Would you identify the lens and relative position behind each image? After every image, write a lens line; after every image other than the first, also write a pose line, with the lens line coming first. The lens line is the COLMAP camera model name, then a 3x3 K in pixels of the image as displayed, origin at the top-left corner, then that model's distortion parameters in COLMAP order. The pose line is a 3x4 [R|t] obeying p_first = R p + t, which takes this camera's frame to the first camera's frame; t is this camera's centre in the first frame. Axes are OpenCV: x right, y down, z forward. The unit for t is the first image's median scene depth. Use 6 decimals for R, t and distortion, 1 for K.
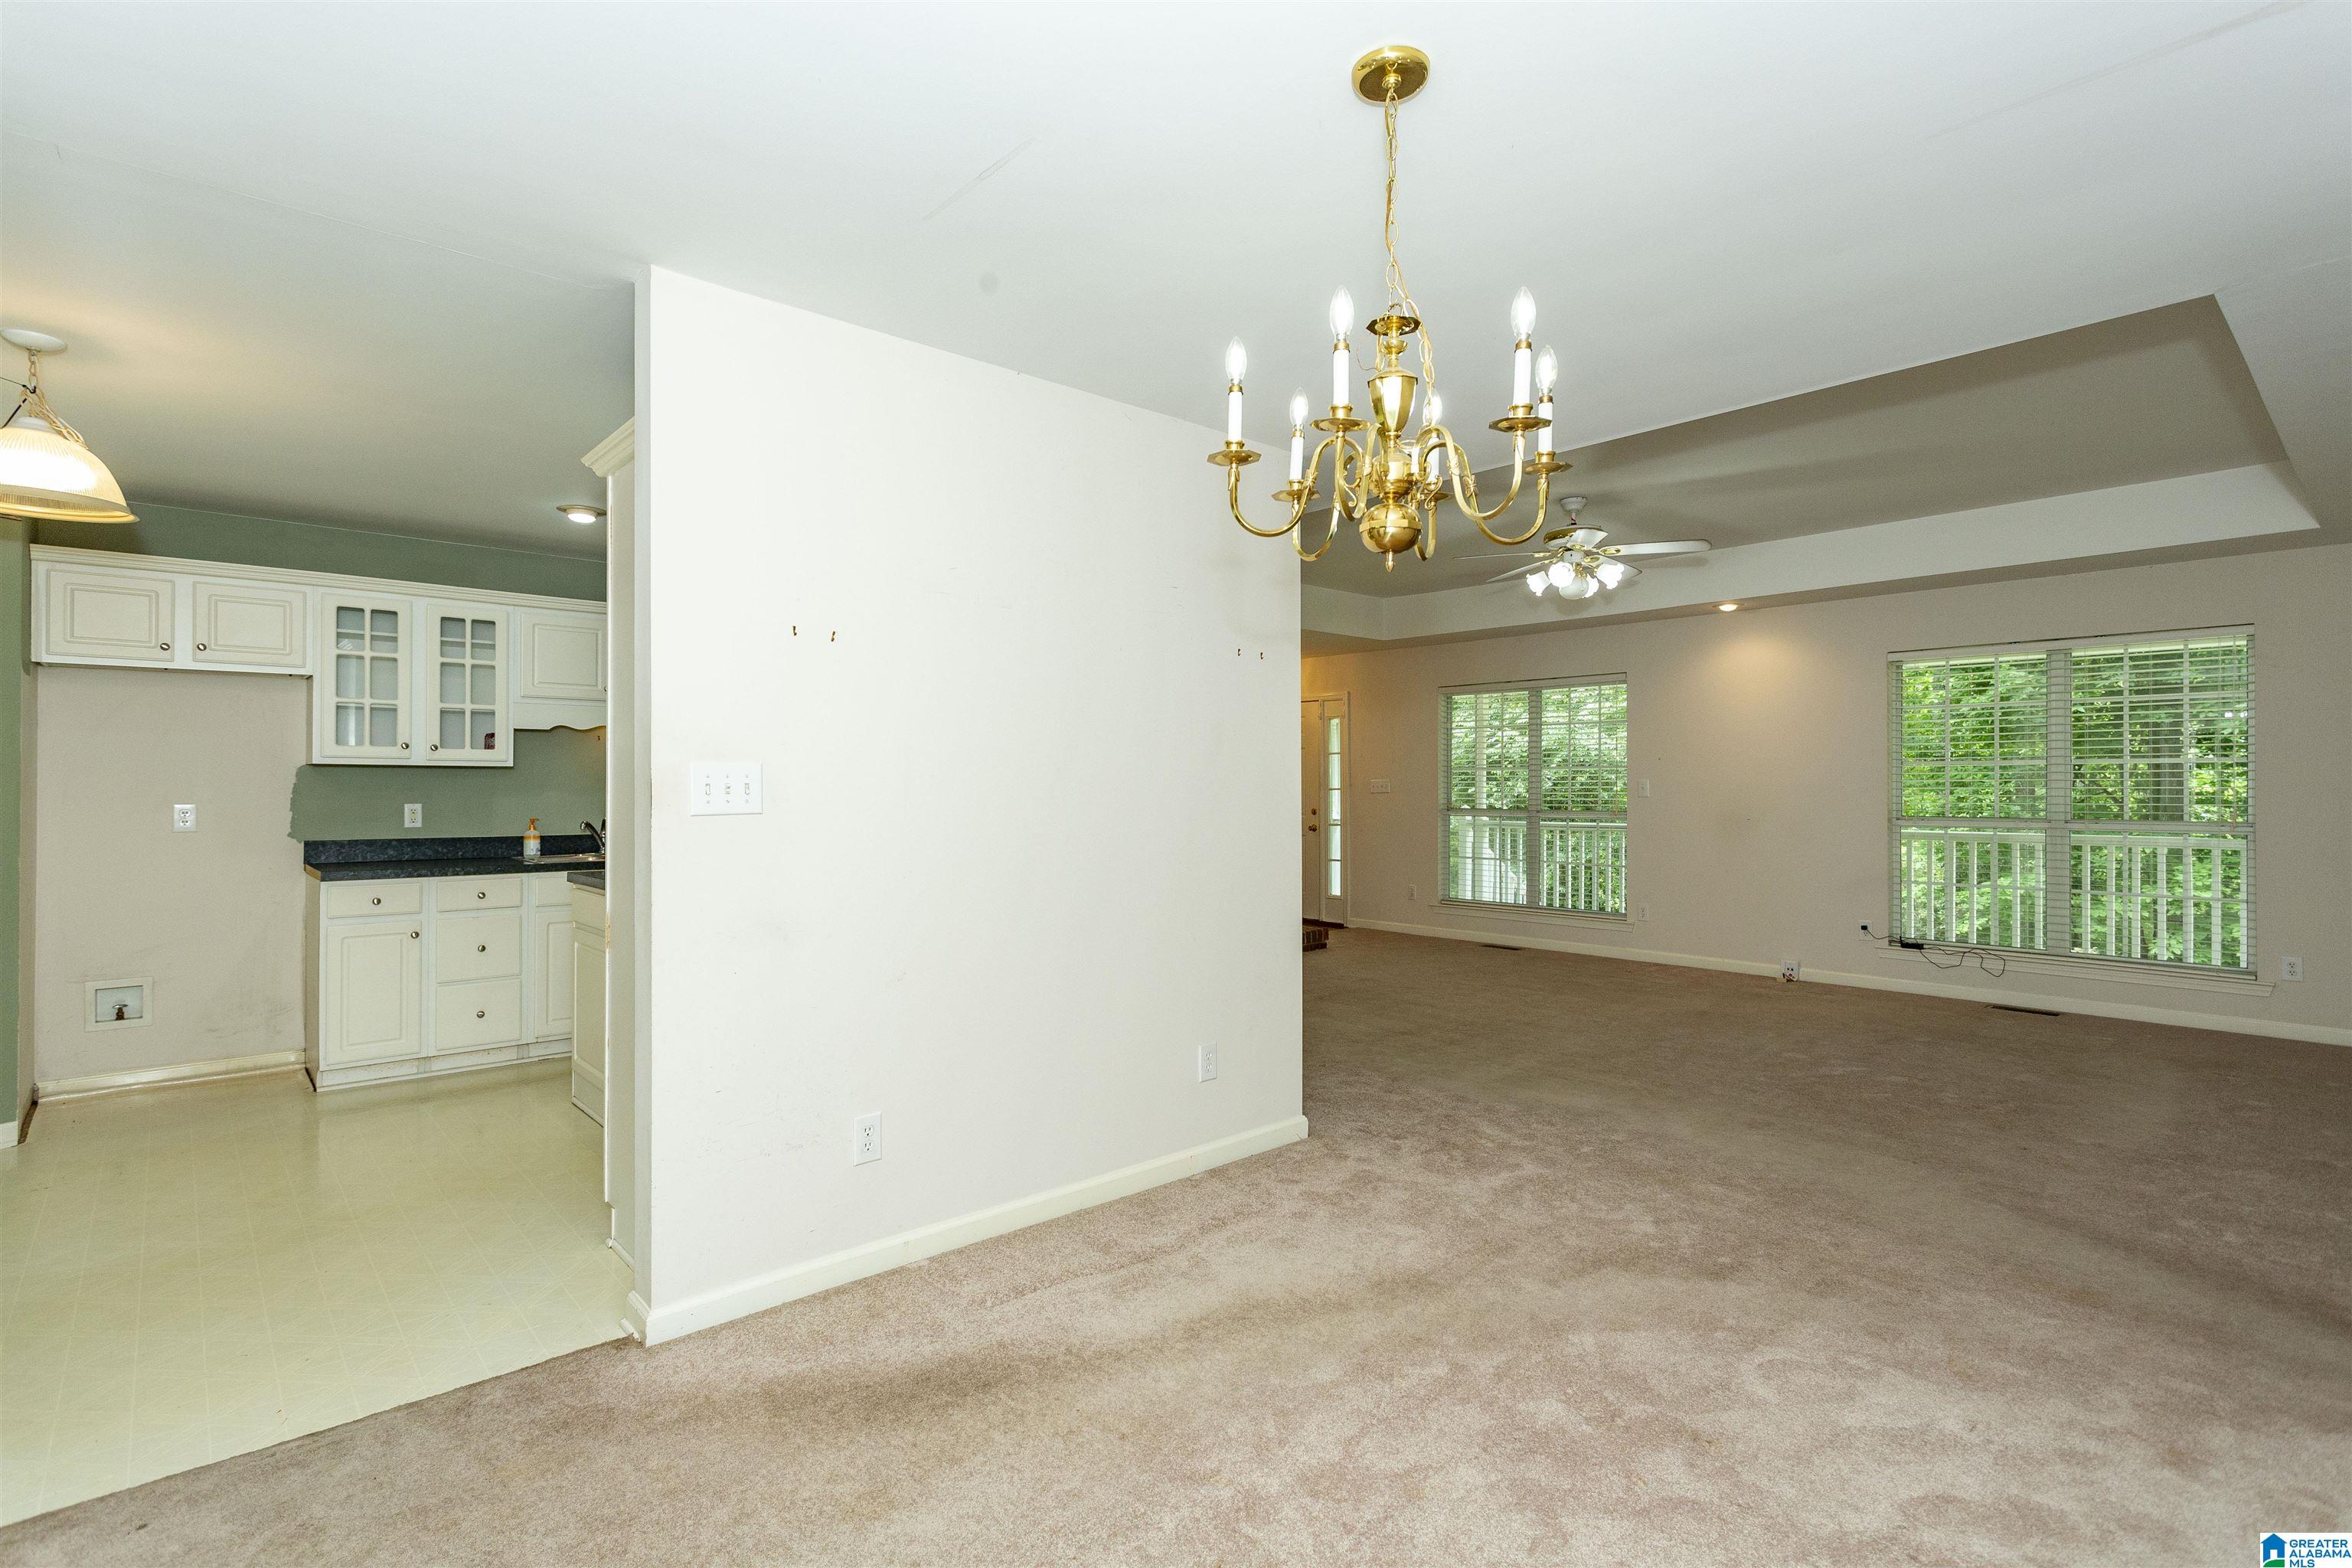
lens RADIAL K [[1112.7, 0, 1158.9], [0, 1112.7, 796.0], [0, 0, 1]] dist [0.003738, 0.000722]
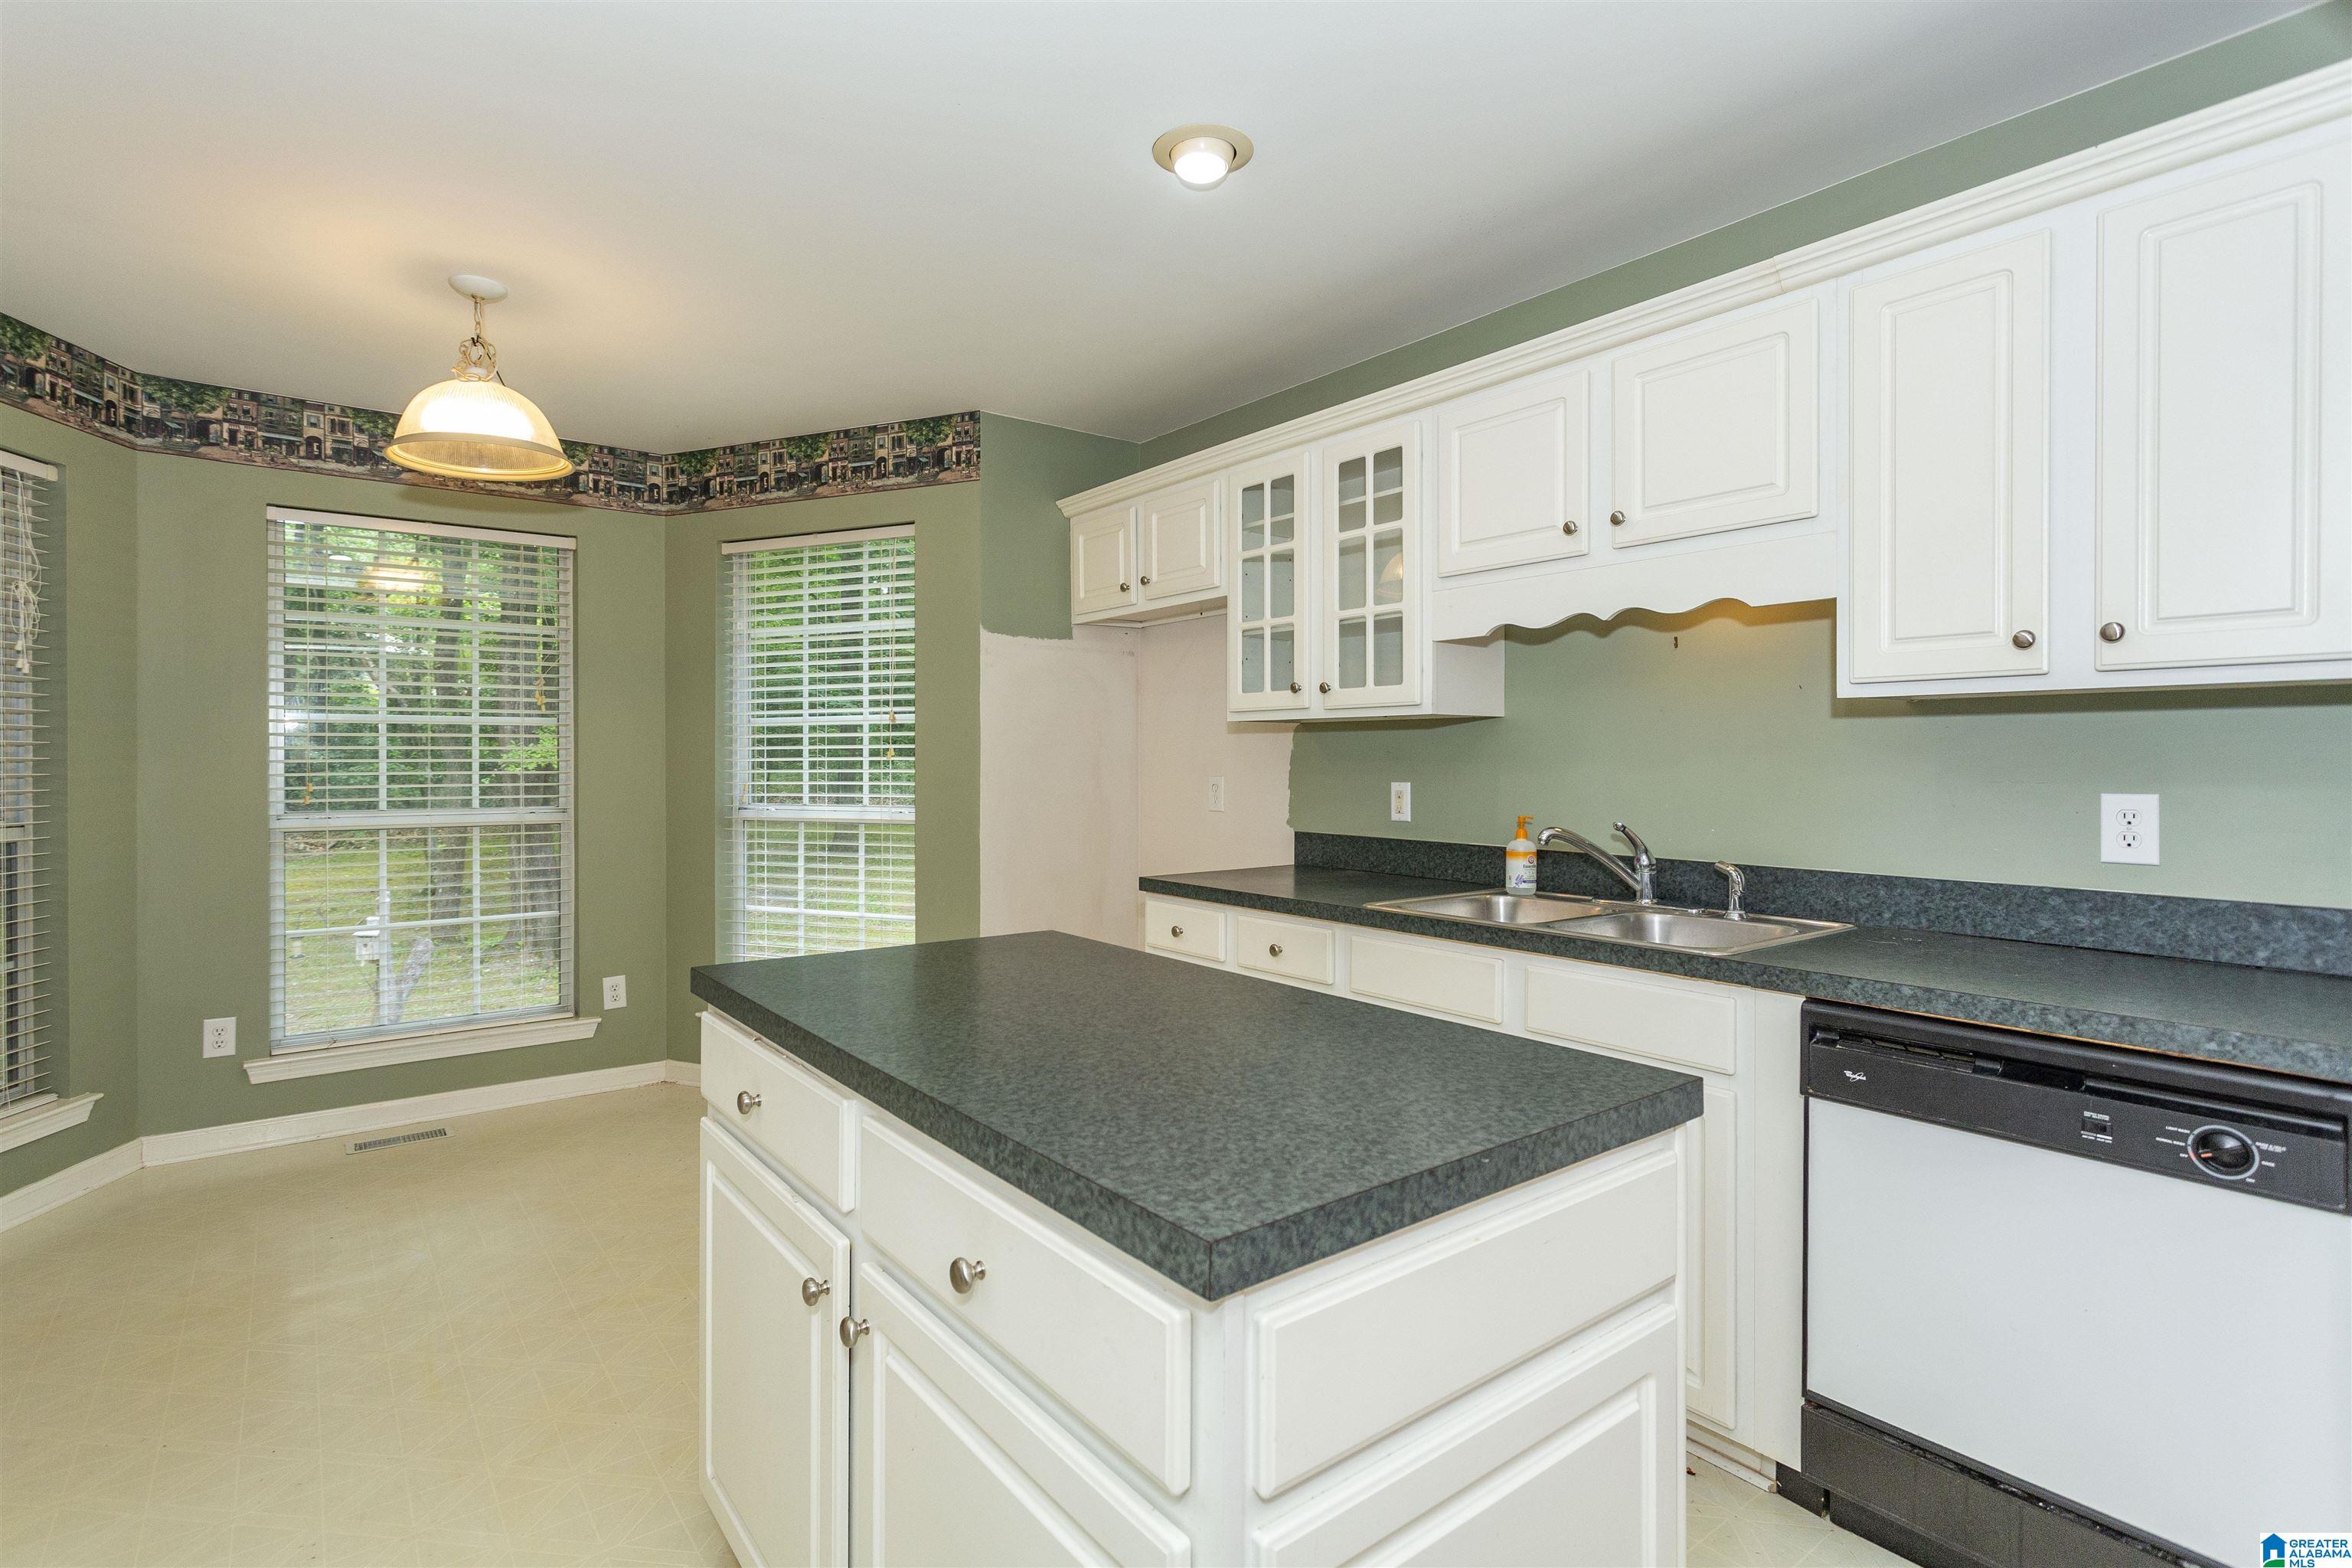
lens RADIAL K [[1112.7, 0, 1133.3], [0, 1112.7, 768.9], [0, 0, 1]] dist [0.003738, 0.000722]
pose [[-0.069304, 0.011694, -0.997527, -0.045773], [-0.003561, 0.999922, 0.011970, -0.007137], [0.997589, 0.004382, -0.069257, 0.897477]]
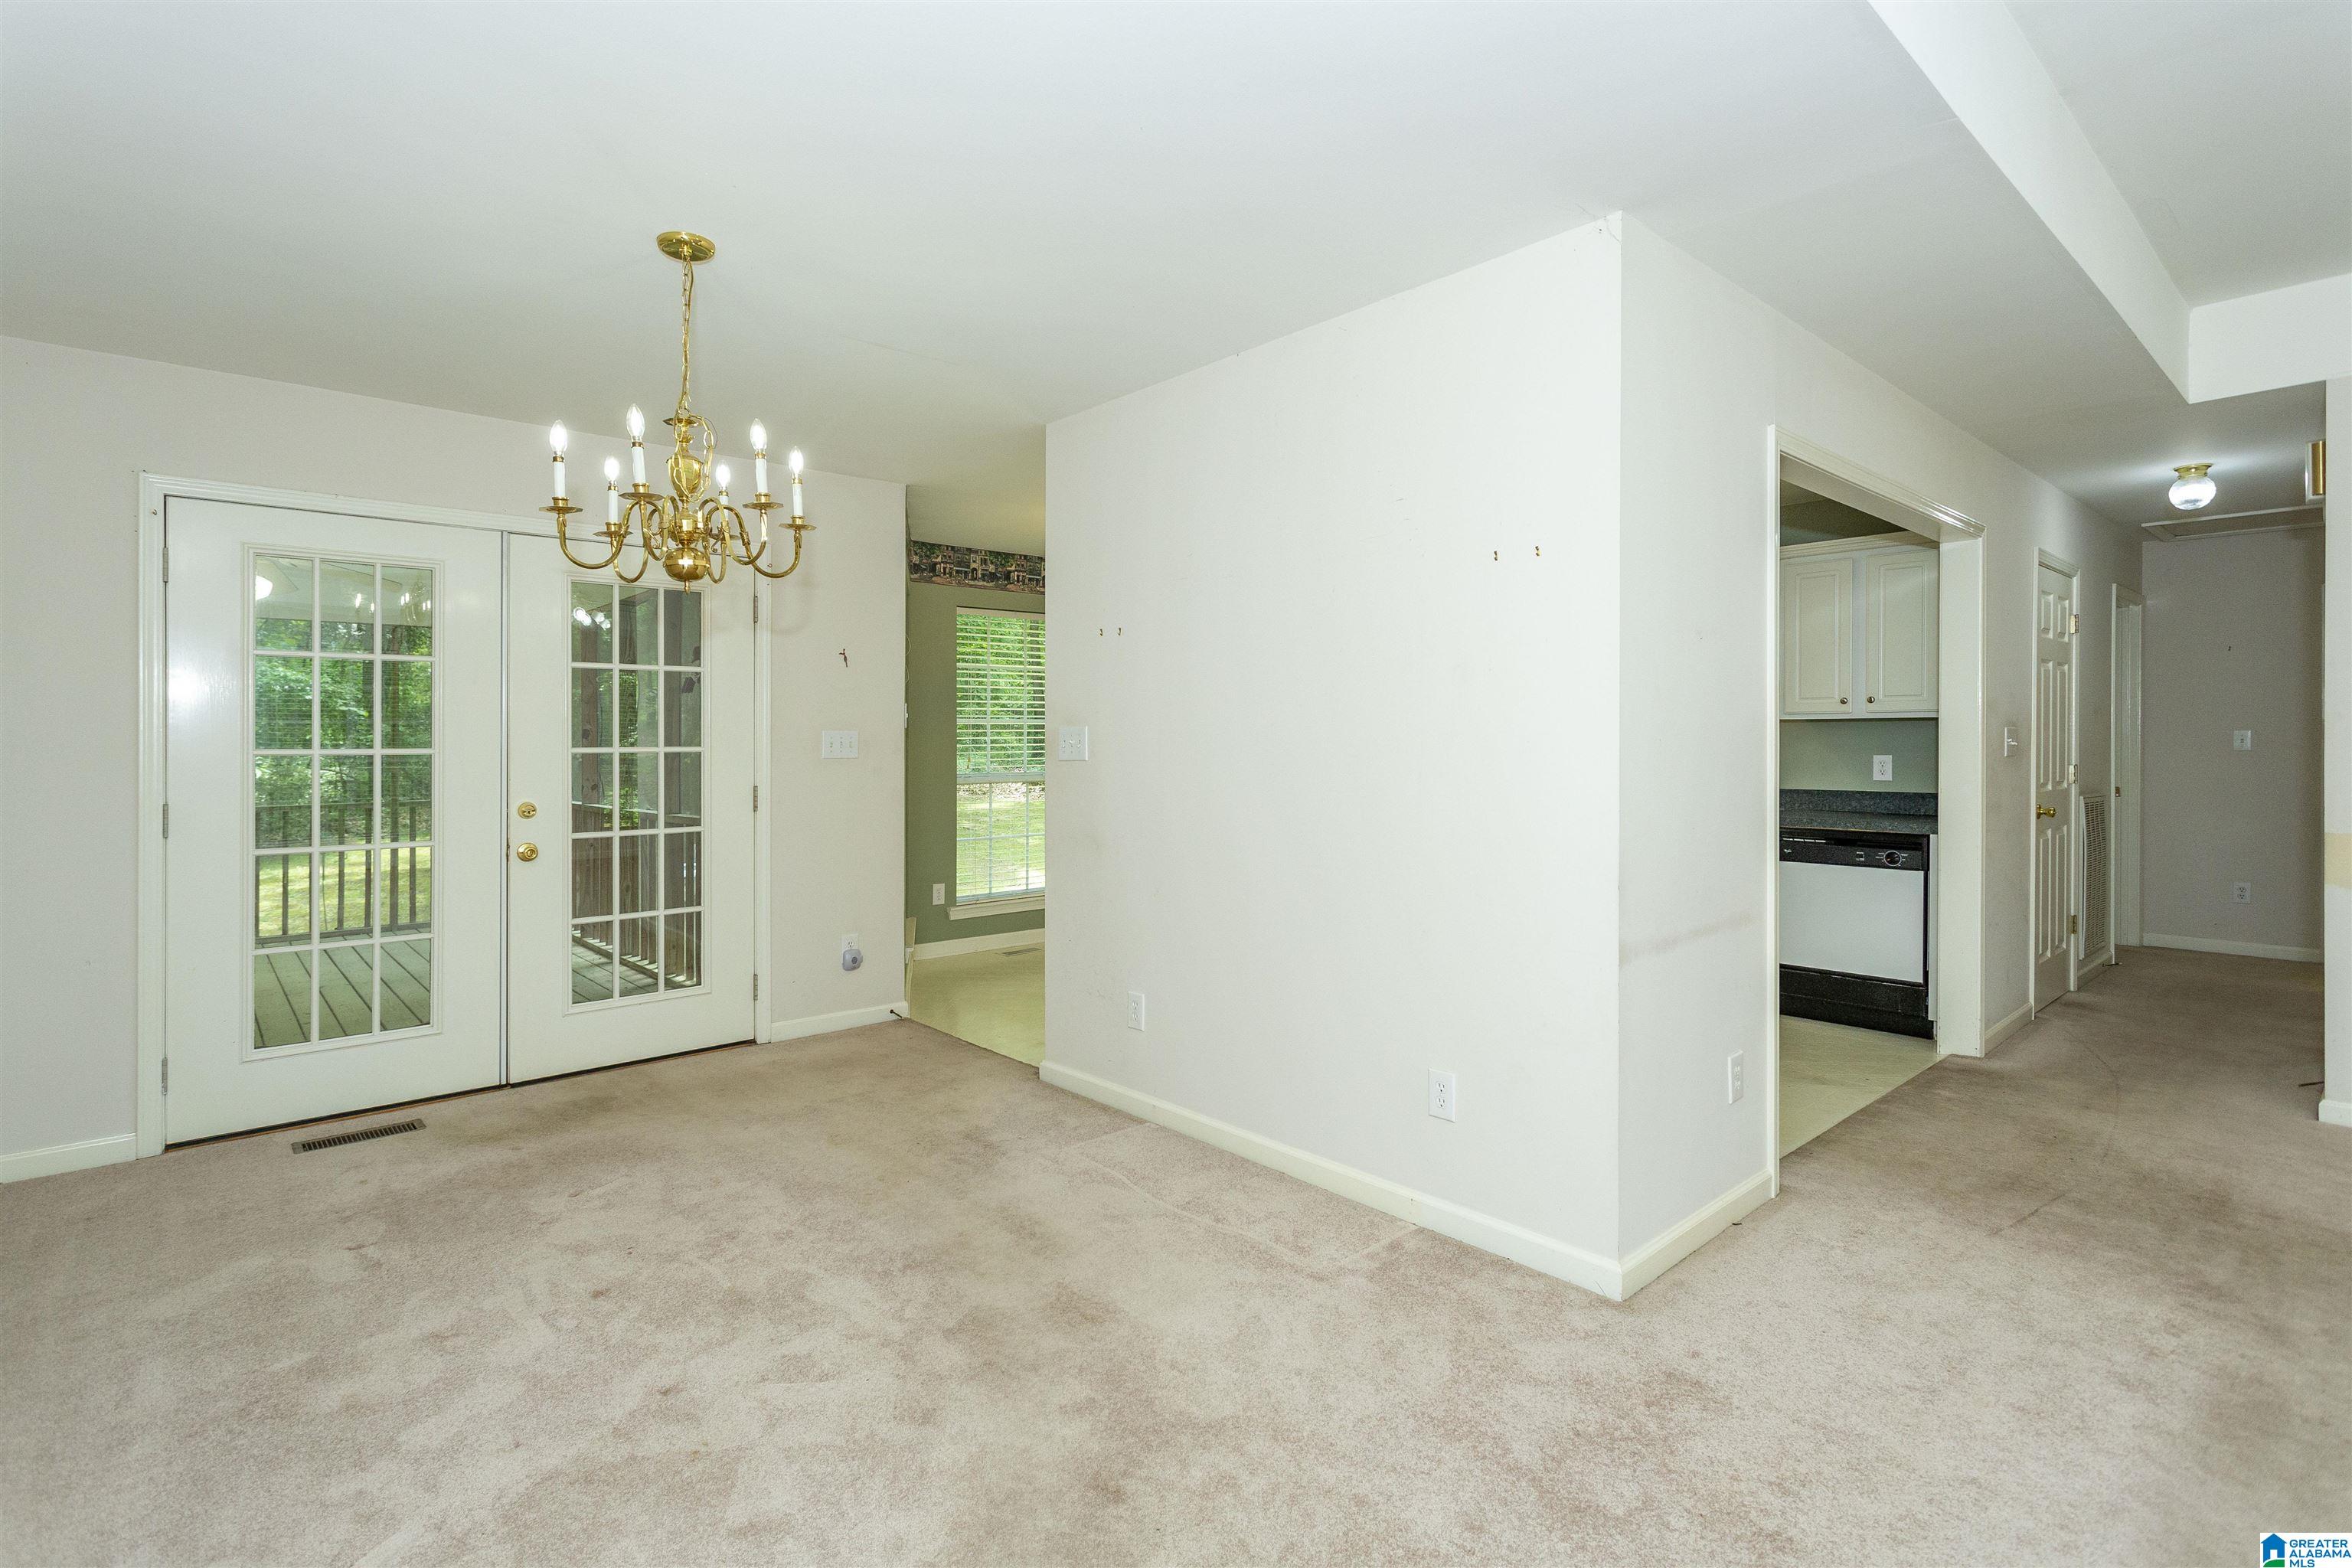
lens RADIAL K [[1112.7, 0, 1158.9], [0, 1112.7, 740.4], [0, 0, 1]] dist [0.003738, 0.000722]
pose [[0.011229, -0.002316, -0.999934, 0.557291], [-0.002063, 0.999995, -0.002340, -0.004867], [0.999935, 0.002089, 0.011224, 0.539644]]
